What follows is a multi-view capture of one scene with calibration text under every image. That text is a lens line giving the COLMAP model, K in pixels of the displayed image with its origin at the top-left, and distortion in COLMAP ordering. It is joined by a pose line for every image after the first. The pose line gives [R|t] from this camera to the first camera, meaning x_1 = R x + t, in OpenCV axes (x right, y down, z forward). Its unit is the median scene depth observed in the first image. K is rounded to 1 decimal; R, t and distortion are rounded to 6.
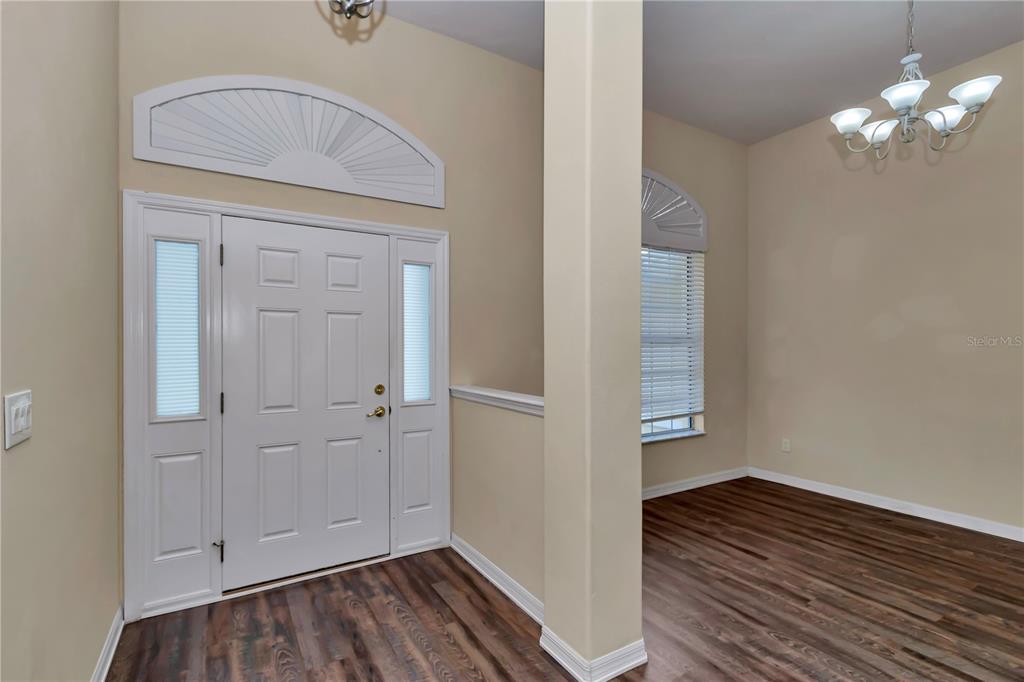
lens RADIAL K [[469.9, 0, 503.7], [0, 469.9, 346.3], [0, 0, 1]] dist [0.007129, -0.003960]
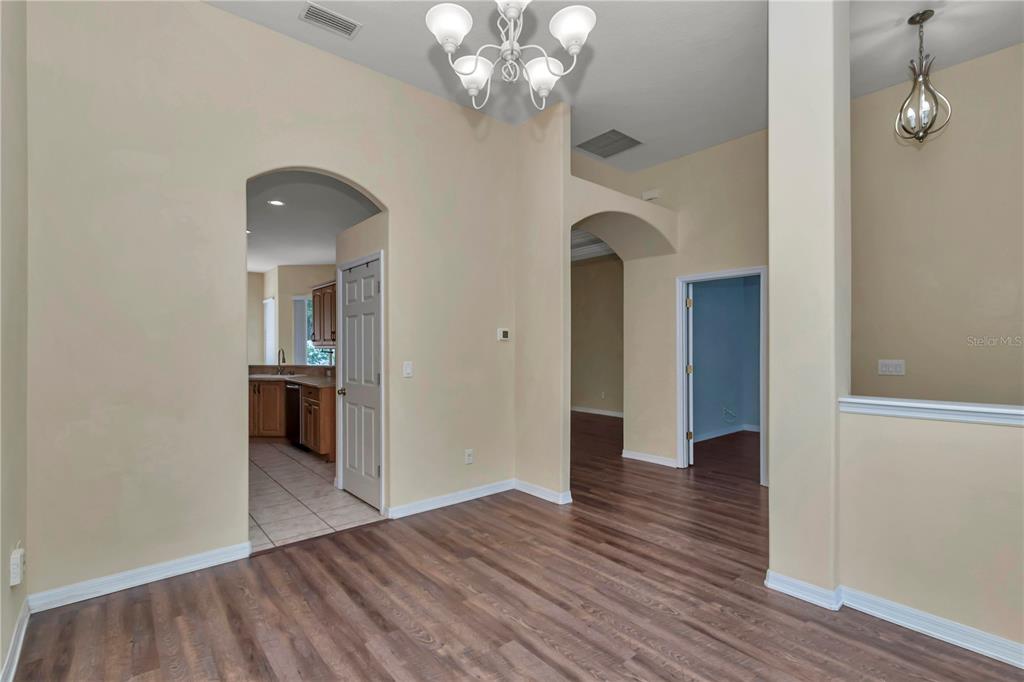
lens RADIAL K [[469.9, 0, 510.1], [0, 469.9, 344.5], [0, 0, 1]] dist [0.007129, -0.003960]
pose [[-0.985485, 0.000897, -0.169761, 0.984526], [0.000654, 0.999999, 0.001490, -0.002406], [0.169762, 0.001357, -0.985484, 1.744763]]
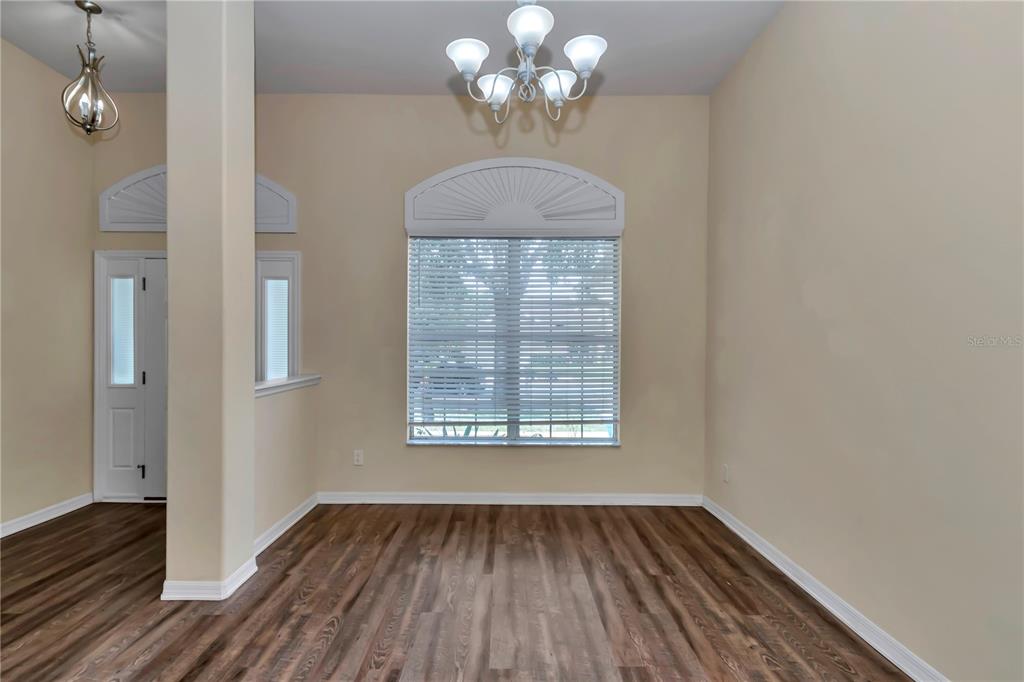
lens RADIAL K [[469.9, 0, 508.0], [0, 469.9, 336.3], [0, 0, 1]] dist [0.007129, -0.003960]
pose [[0.860540, -0.003488, -0.509371, 1.253503], [-0.008060, 0.999758, -0.020463, 0.005985], [0.509319, 0.021715, 0.860304, 0.254461]]
